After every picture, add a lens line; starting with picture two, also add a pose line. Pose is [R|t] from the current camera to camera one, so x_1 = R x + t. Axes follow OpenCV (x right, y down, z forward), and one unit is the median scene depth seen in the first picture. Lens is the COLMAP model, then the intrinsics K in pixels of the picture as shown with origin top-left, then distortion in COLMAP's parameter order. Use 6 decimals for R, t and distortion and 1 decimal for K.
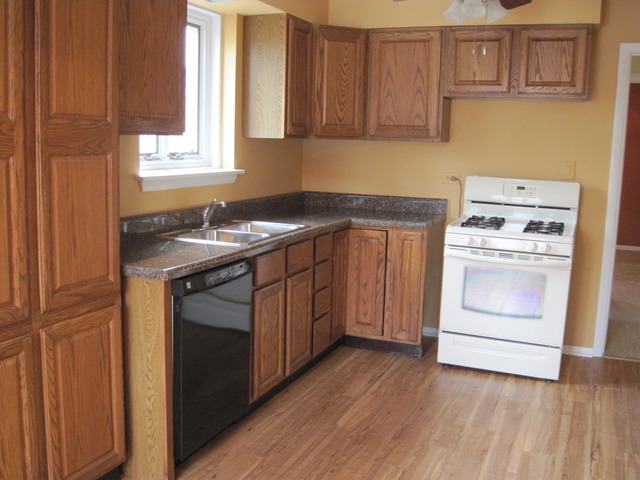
lens RADIAL K [[654.5, 0, 315.2], [0, 654.5, 245.3], [0, 0, 1]] dist [-0.103185, 0.000000]
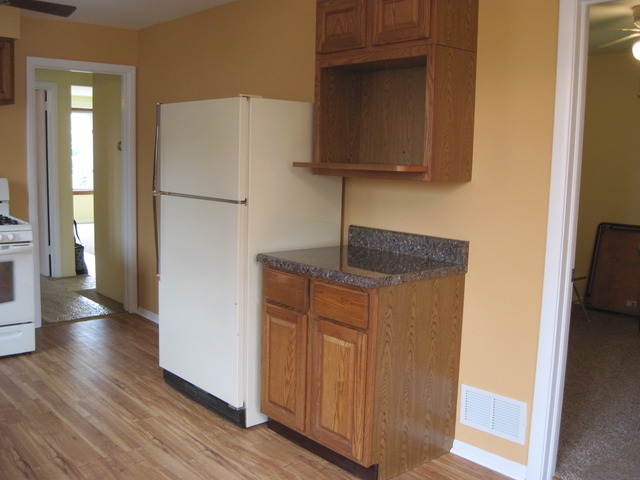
lens RADIAL K [[654.5, 0, 319.3], [0, 654.5, 239.0], [0, 0, 1]] dist [-0.103185, 0.000000]
pose [[0.417711, -0.128526, 0.899444, -0.407352], [0.126994, 0.988486, 0.082273, -0.015264], [-0.899661, 0.079858, 0.429223, 0.040344]]
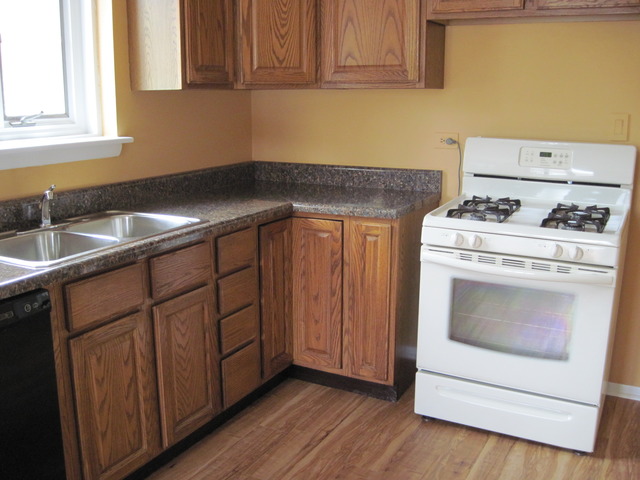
lens RADIAL K [[654.5, 0, 313.2], [0, 654.5, 241.5], [0, 0, 1]] dist [-0.103185, 0.000000]
pose [[0.994684, -0.004487, -0.102875, 0.163196], [0.010559, 0.998228, 0.058553, -0.044820], [0.102430, -0.059328, 0.992969, 0.343755]]
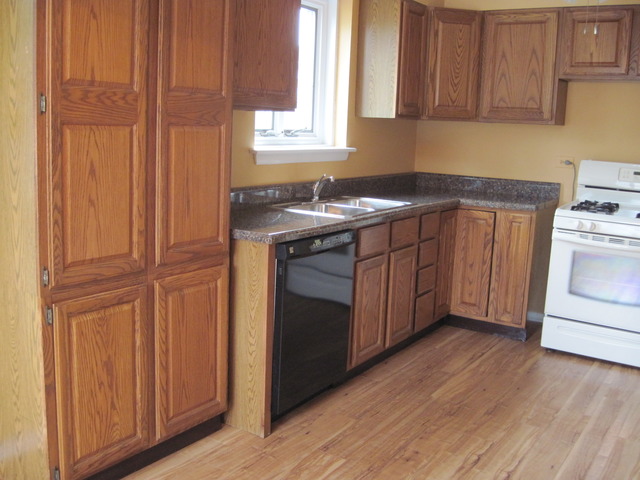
lens RADIAL K [[654.5, 0, 314.9], [0, 654.5, 237.9], [0, 0, 1]] dist [-0.103185, 0.000000]
pose [[0.981365, 0.041230, -0.187680, 0.029256], [-0.039752, 0.999142, 0.011633, 0.018220], [0.187998, -0.003956, 0.982161, -0.031072]]
